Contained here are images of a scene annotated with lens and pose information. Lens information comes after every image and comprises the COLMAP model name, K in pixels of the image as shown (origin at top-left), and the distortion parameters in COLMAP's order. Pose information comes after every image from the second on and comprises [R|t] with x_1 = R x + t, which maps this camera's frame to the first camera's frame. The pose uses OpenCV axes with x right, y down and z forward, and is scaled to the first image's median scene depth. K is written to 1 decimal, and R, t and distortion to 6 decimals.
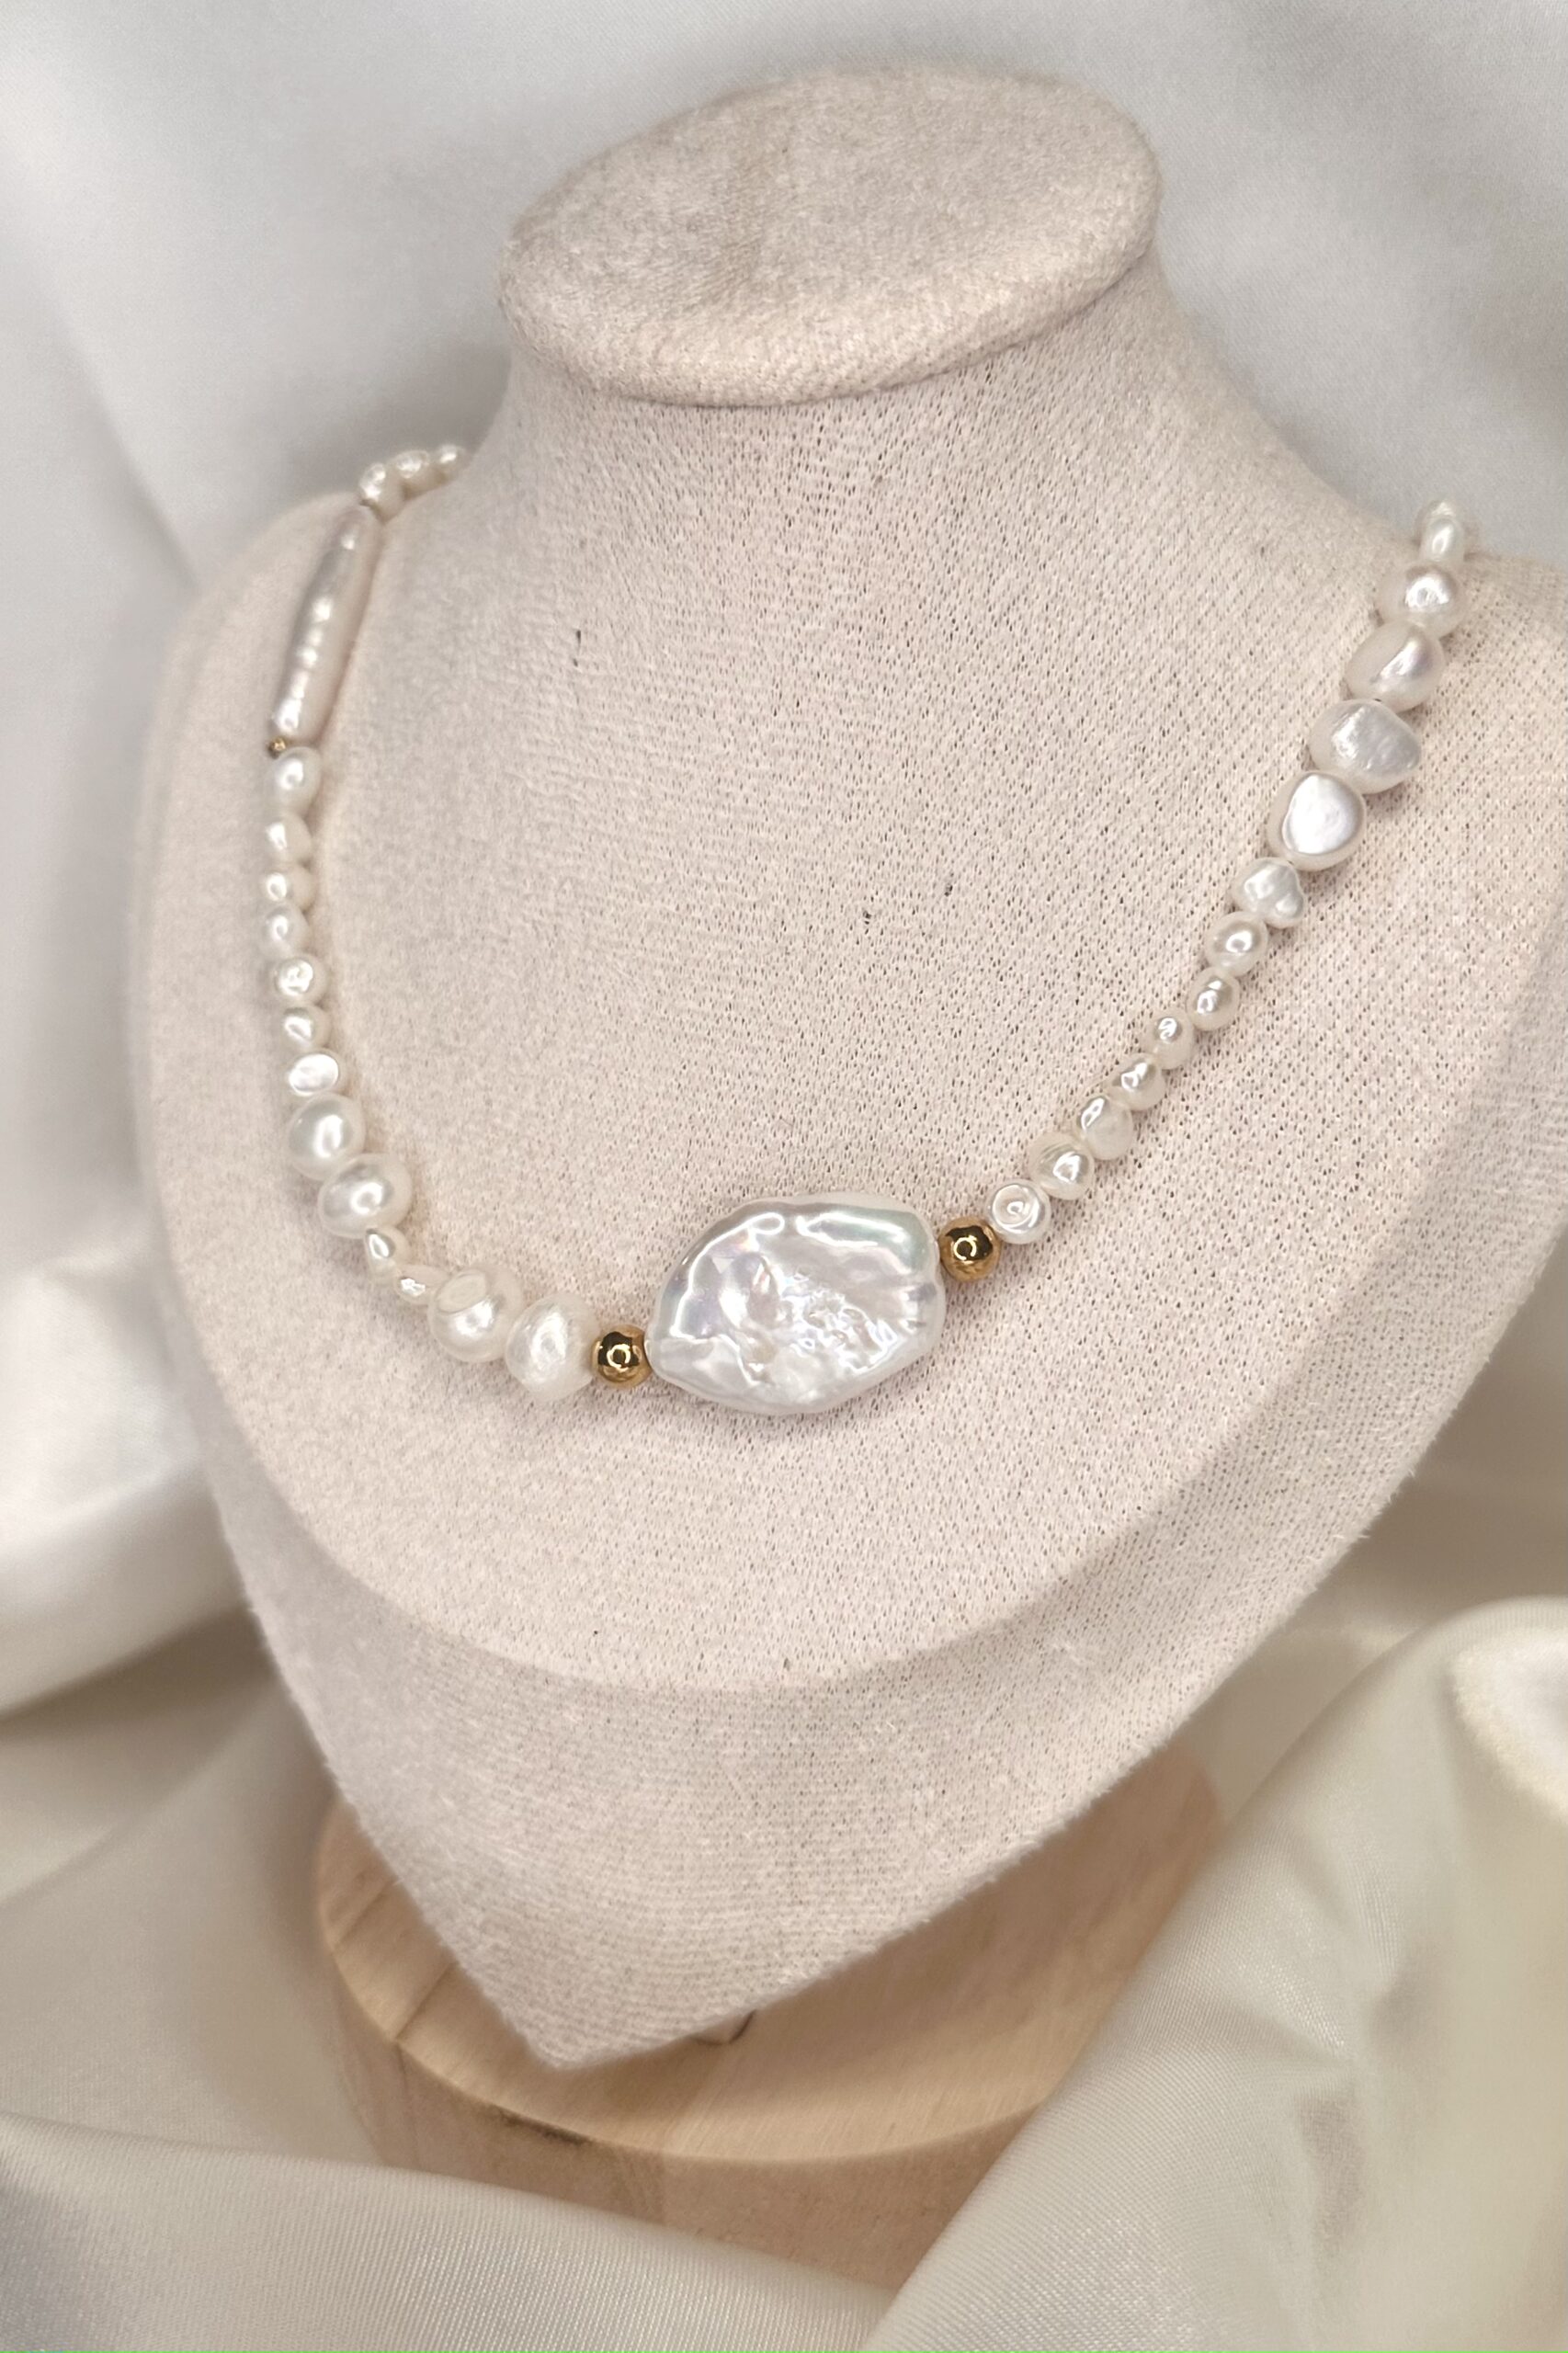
lens RADIAL K [[2544.6, 0, 759.9], [0, 2544.6, 1140.2], [0, 0, 1]] dist [0.077589, 0.000000]
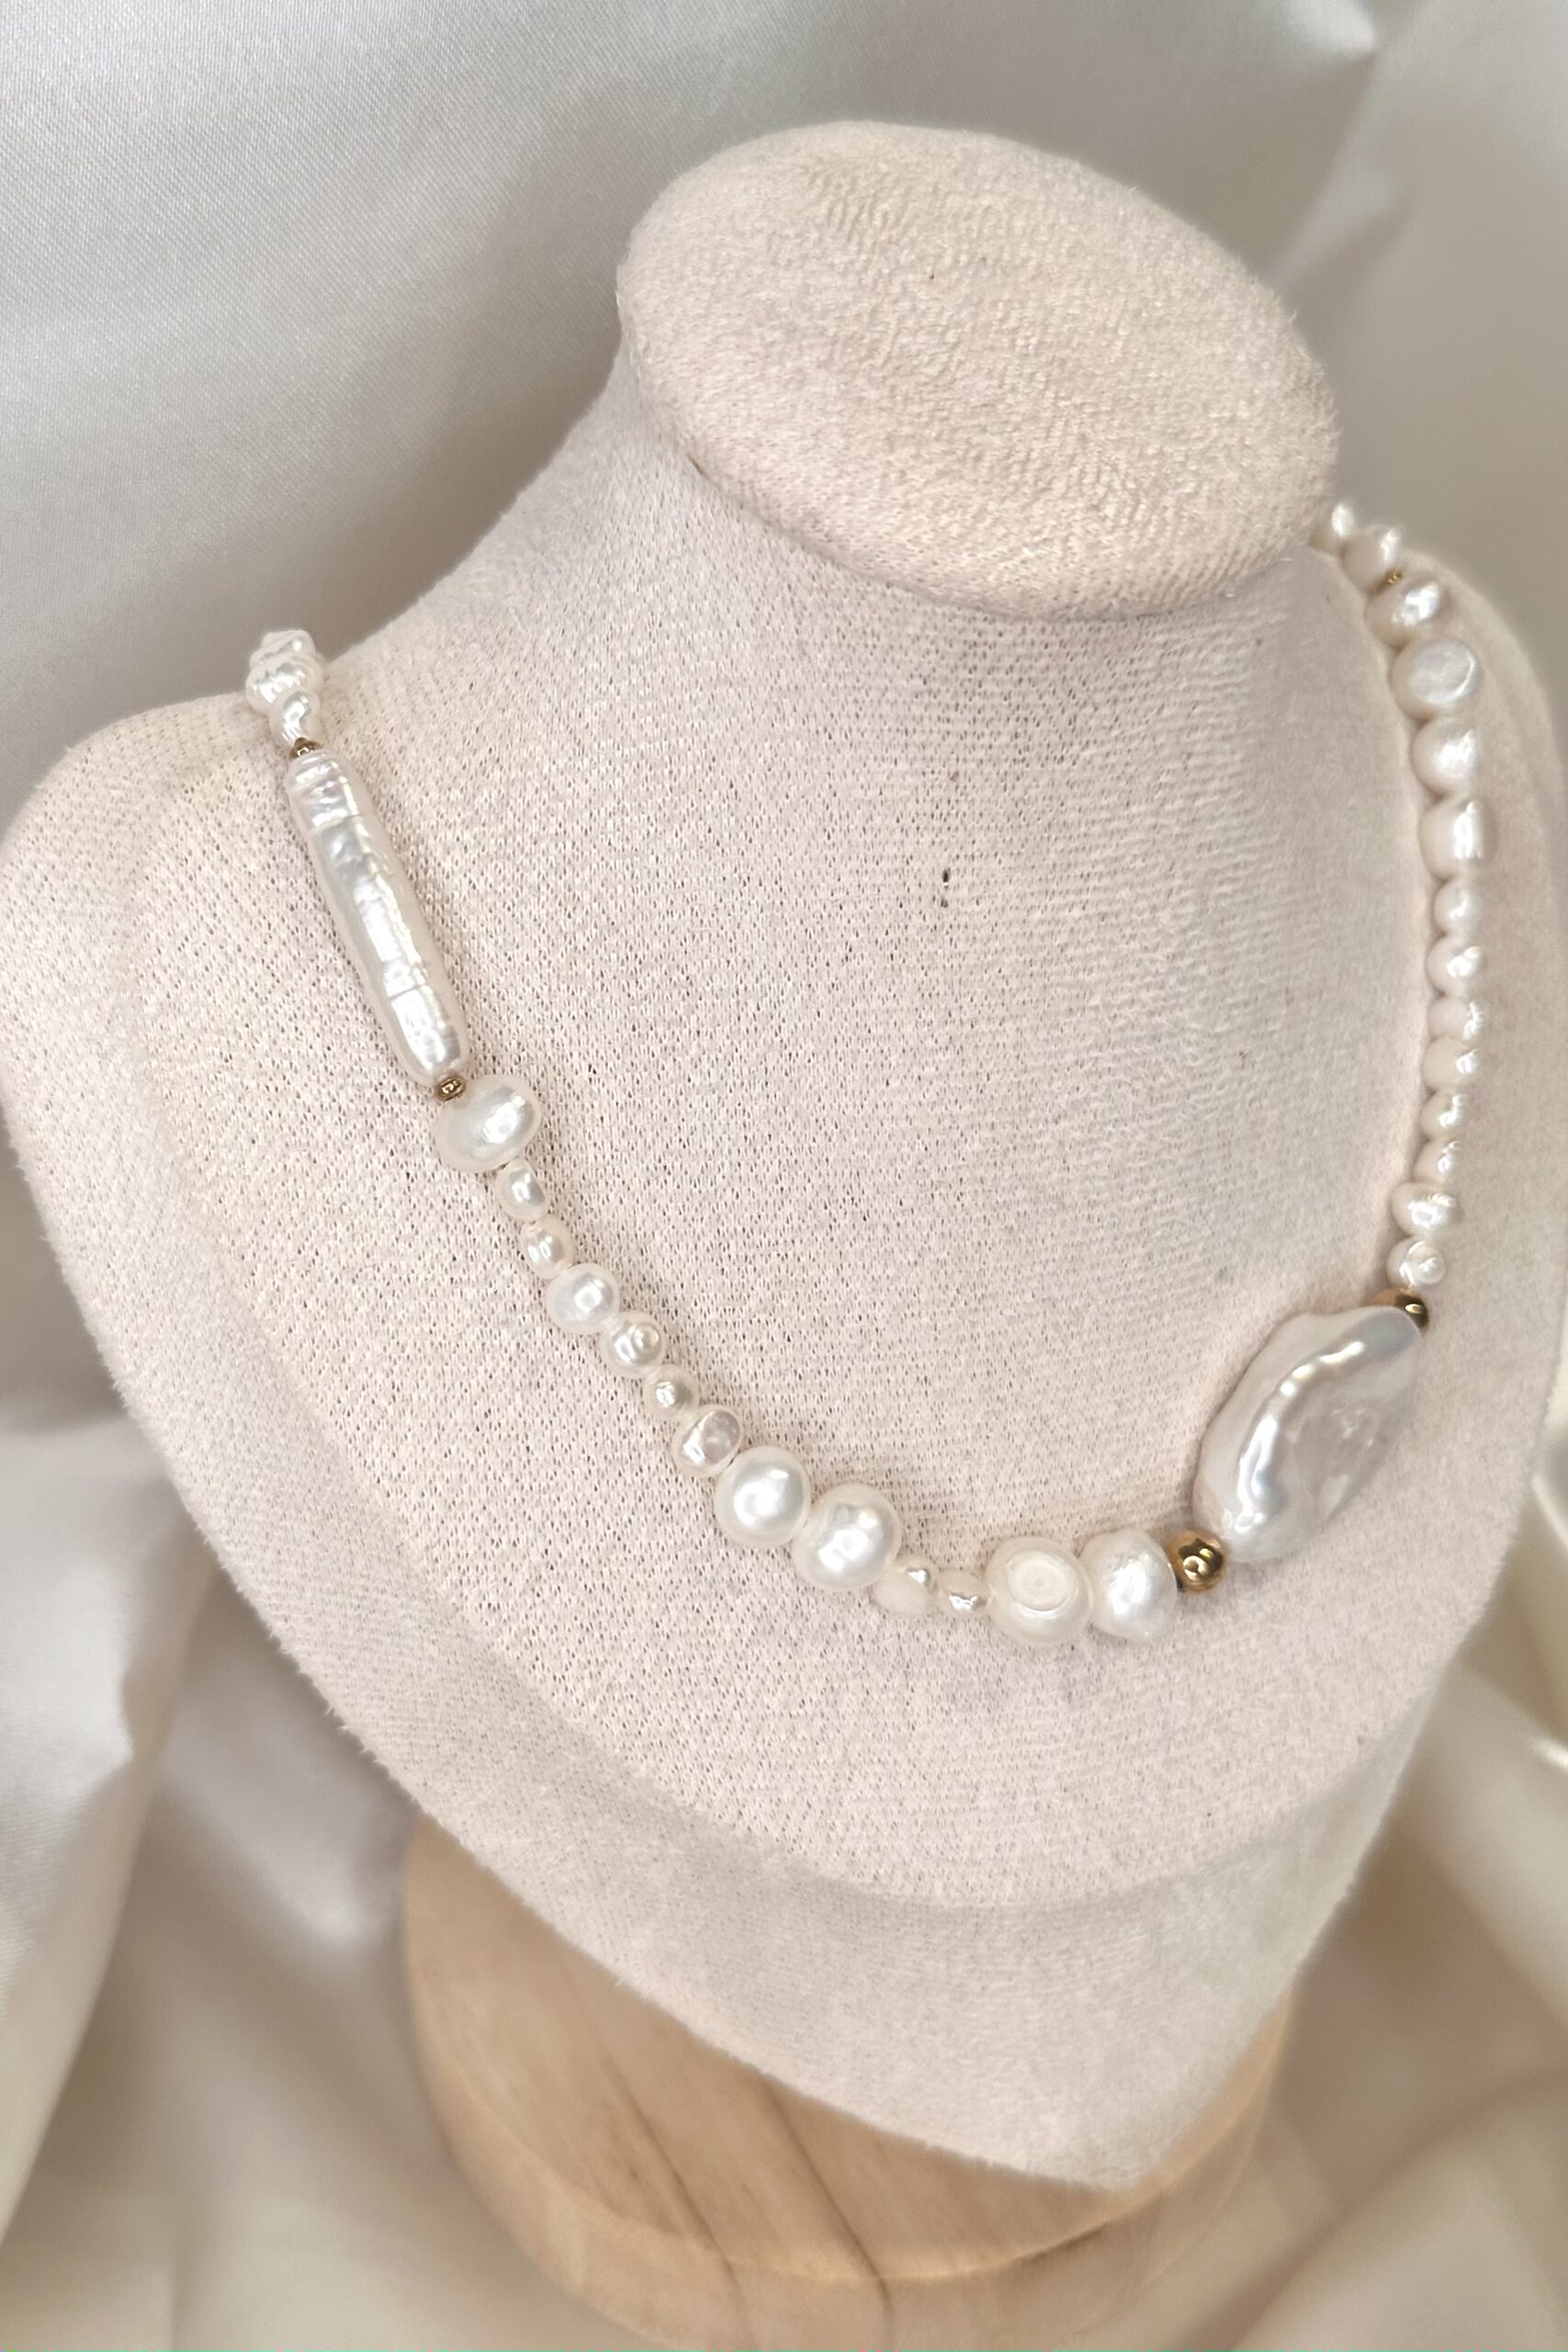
lens RADIAL K [[2543.3, 0, 684.8], [0, 2543.3, 1157.1], [0, 0, 1]] dist [0.077589, 0.000000]
pose [[0.652905, -0.384879, 0.652368, -0.775359], [0.254668, 0.922684, 0.289481, -0.400220], [-0.713344, -0.022866, 0.700441, 0.453611]]
